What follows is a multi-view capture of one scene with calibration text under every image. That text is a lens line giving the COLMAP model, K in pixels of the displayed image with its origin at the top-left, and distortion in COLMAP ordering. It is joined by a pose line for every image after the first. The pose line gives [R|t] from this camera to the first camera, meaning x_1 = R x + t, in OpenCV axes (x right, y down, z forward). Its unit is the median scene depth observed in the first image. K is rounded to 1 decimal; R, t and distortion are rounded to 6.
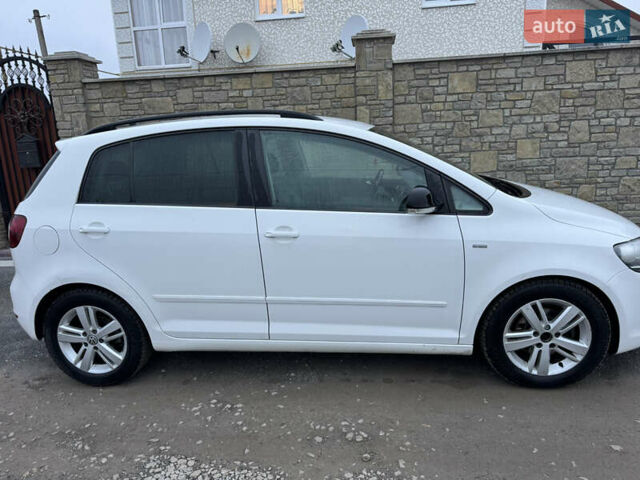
lens RADIAL K [[457.3, 0, 312.3], [0, 457.3, 220.5], [0, 0, 1]] dist [0.039412, -0.038790]
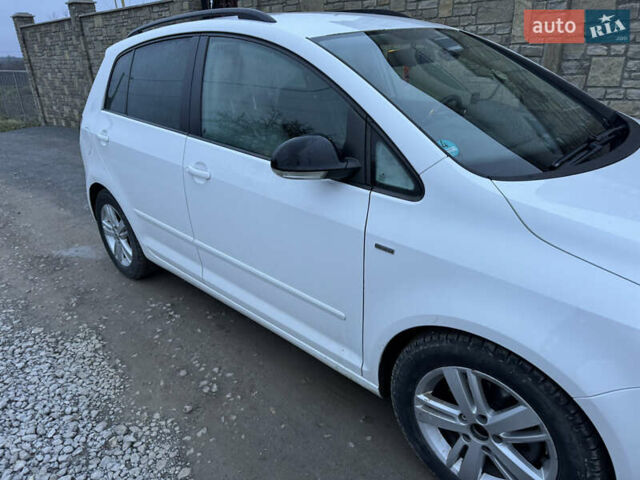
lens RADIAL K [[431.7, 0, 322.8], [0, 431.7, 240.8], [0, 0, 1]] dist [0.004655, -0.002091]
pose [[0.798648, 0.261063, -0.542224, 0.581807], [-0.132284, 0.955126, 0.265019, -0.088947], [0.587079, -0.139929, 0.797344, 0.493161]]
